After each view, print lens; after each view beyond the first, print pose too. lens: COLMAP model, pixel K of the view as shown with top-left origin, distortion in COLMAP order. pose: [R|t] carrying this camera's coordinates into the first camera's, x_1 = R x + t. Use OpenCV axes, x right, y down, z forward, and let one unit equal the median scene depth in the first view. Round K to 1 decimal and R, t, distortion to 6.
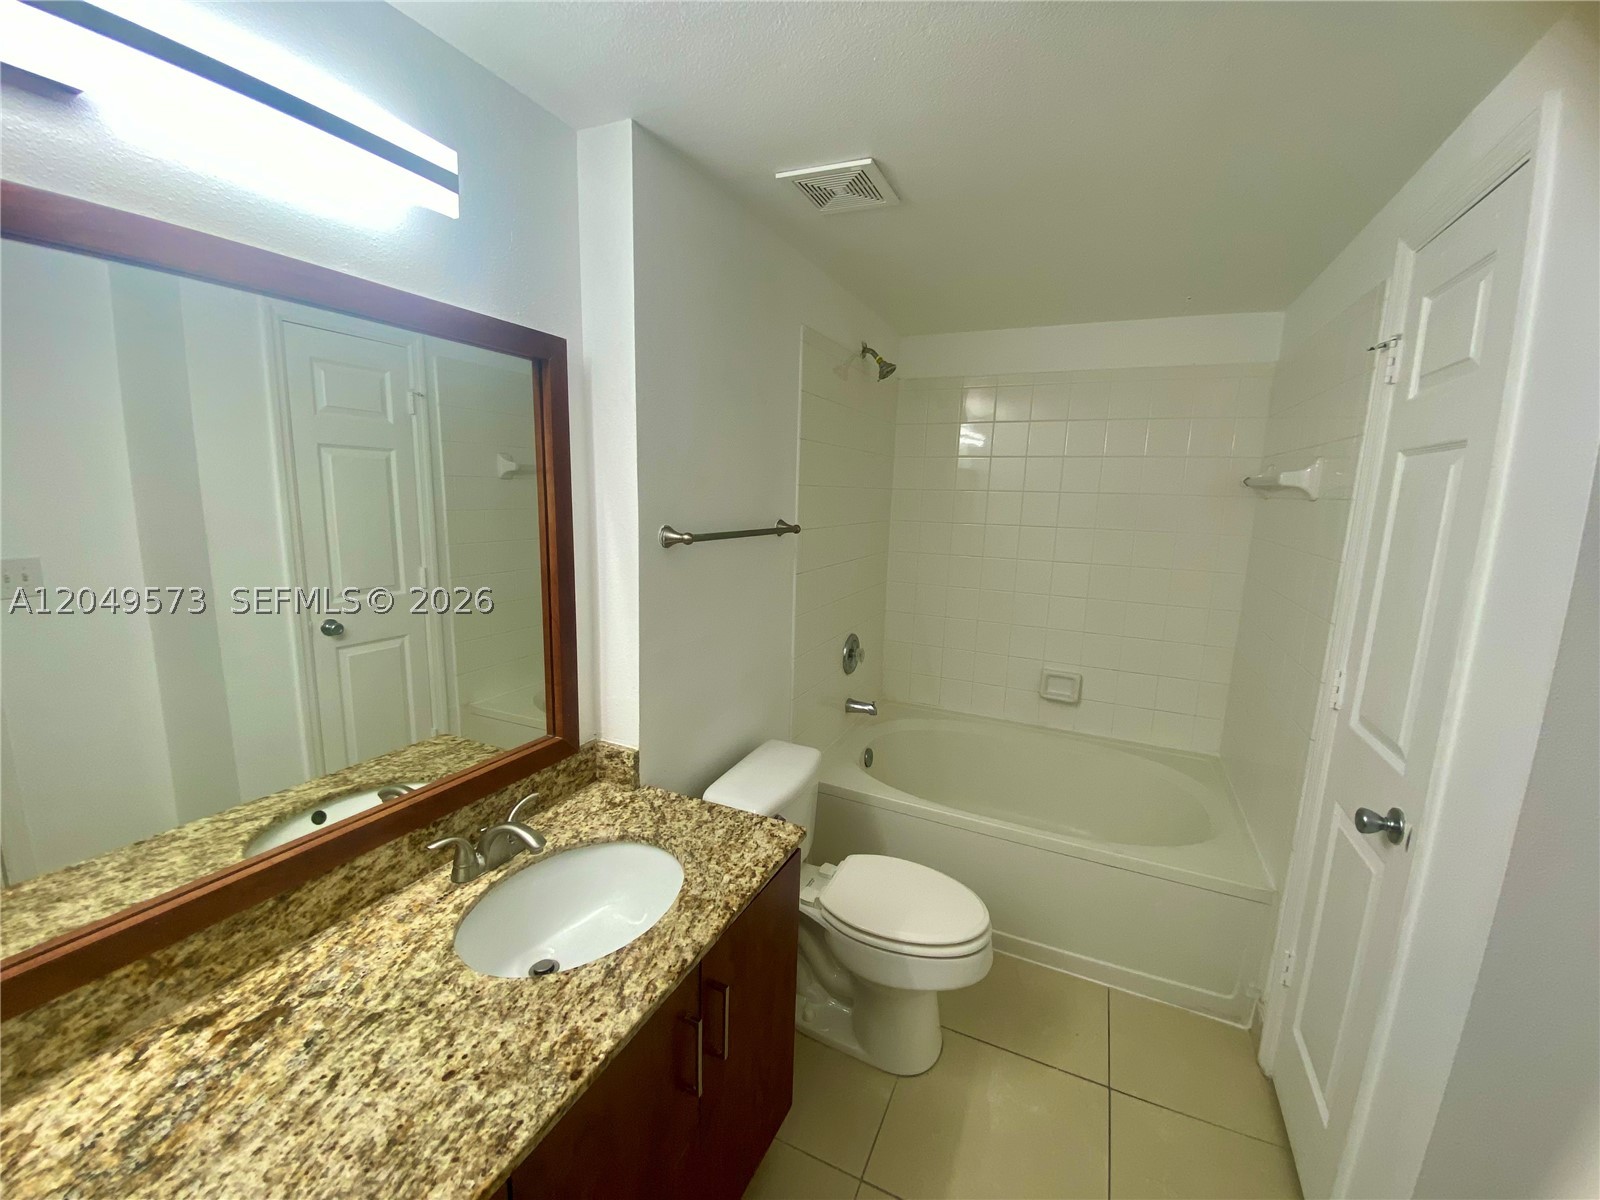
lens RADIAL K [[656.1, 0, 798.5], [0, 656.1, 601.1], [0, 0, 1]] dist [0.022521, -0.020804]
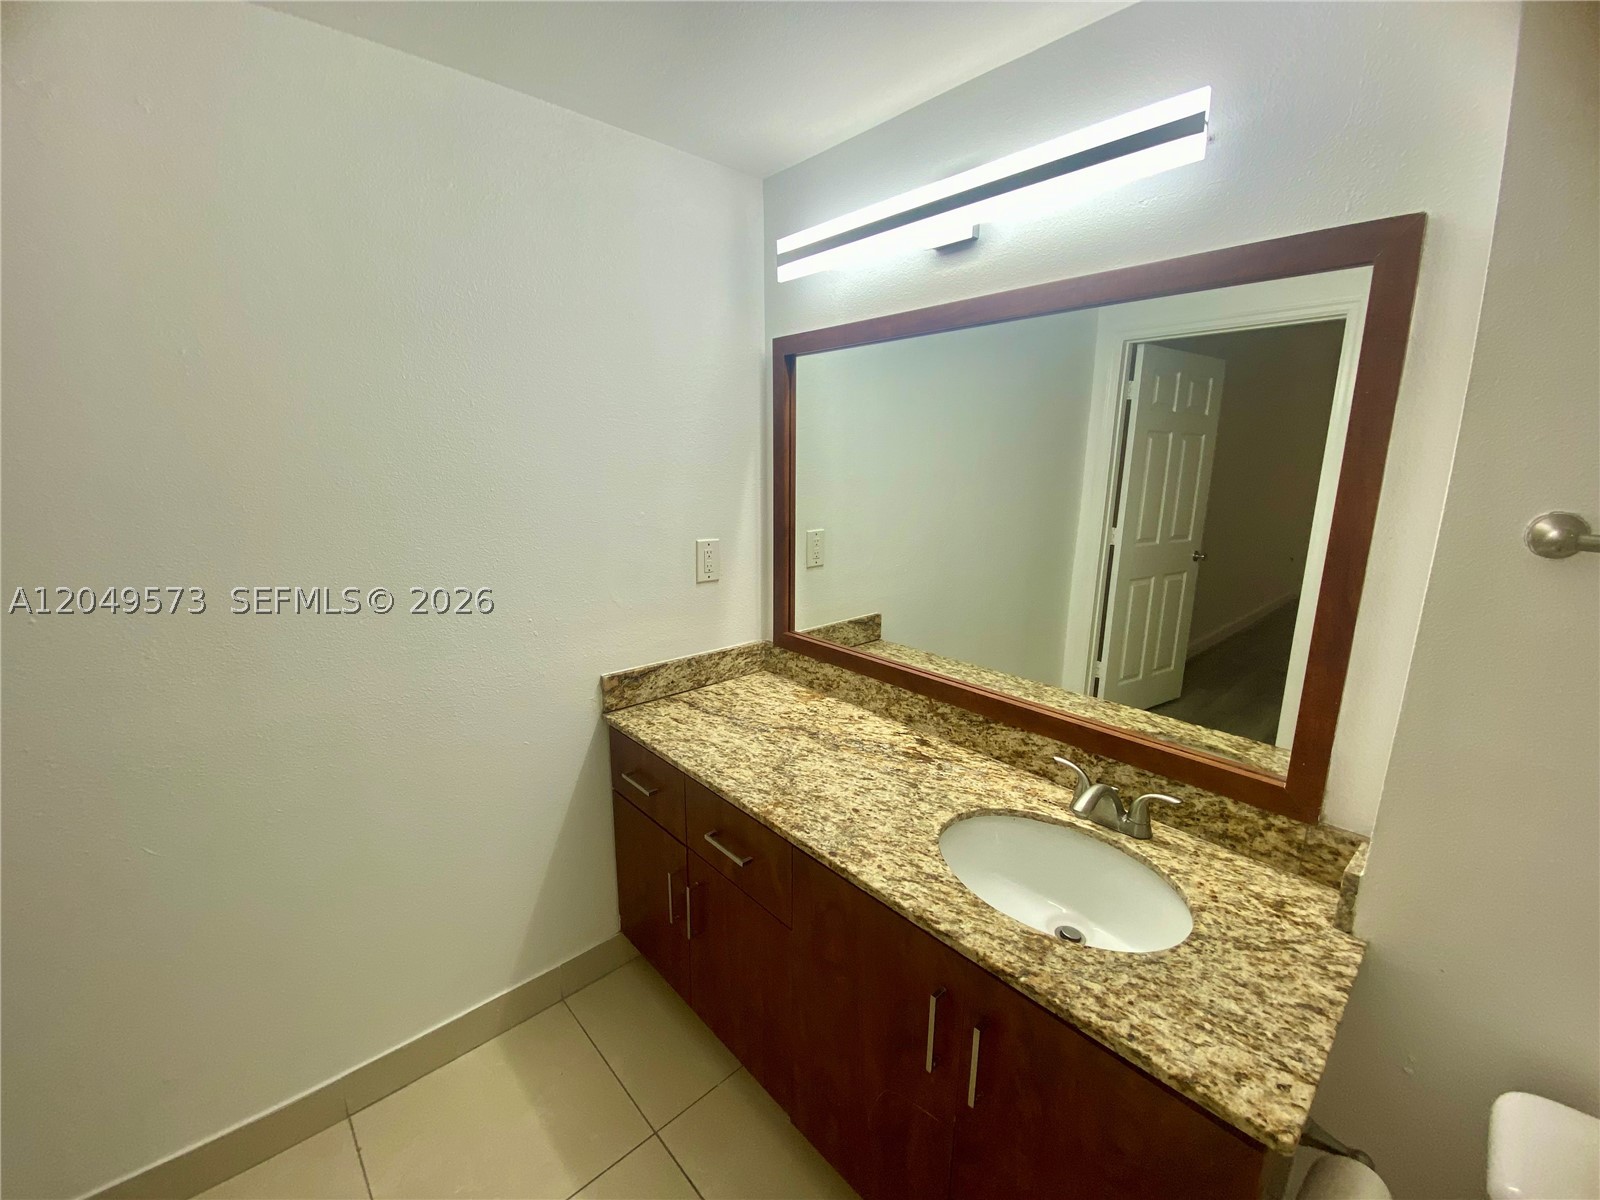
lens RADIAL K [[656.1, 0, 798.5], [0, 656.1, 601.1], [0, 0, 1]] dist [0.022521, -0.020804]
pose [[-0.400834, 0.156725, -0.902645, 0.719048], [-0.170025, 0.955417, 0.241391, -0.110736], [0.900235, 0.250230, -0.356317, 1.047548]]
